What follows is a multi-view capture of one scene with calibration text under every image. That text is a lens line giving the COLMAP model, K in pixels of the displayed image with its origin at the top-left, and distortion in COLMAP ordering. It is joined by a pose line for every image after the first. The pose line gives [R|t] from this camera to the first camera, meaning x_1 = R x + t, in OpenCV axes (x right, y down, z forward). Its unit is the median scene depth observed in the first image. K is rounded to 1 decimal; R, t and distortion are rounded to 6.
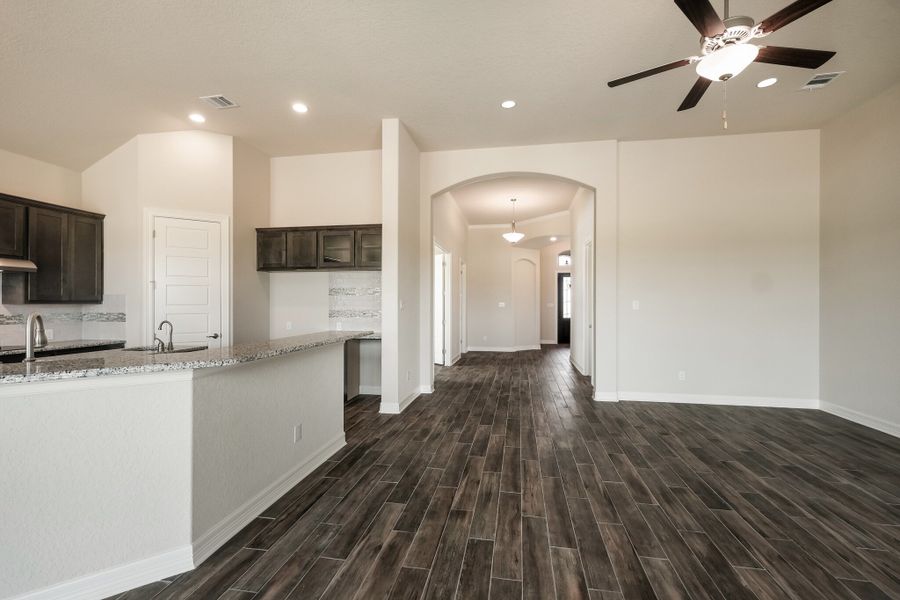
lens RADIAL K [[389.0, 0, 453.5], [0, 389.0, 304.8], [0, 0, 1]] dist [0.000895, 0.001744]
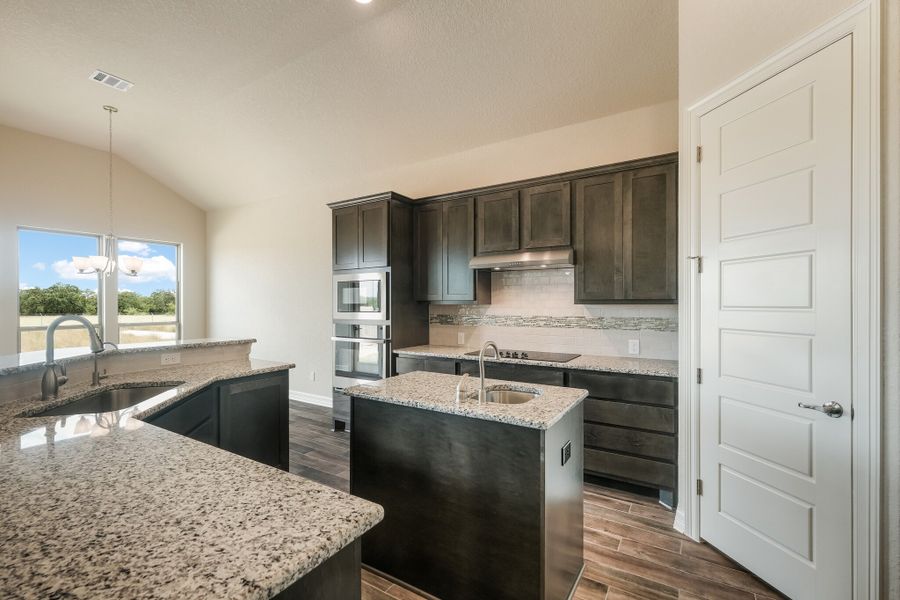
lens RADIAL K [[389.0, 0, 449.8], [0, 389.0, 304.6], [0, 0, 1]] dist [0.000895, 0.001744]
pose [[-0.376197, 0.002858, -0.926535, -0.265644], [-0.002786, 0.999987, 0.004215, -0.005443], [0.926536, 0.004167, -0.376184, 1.066447]]
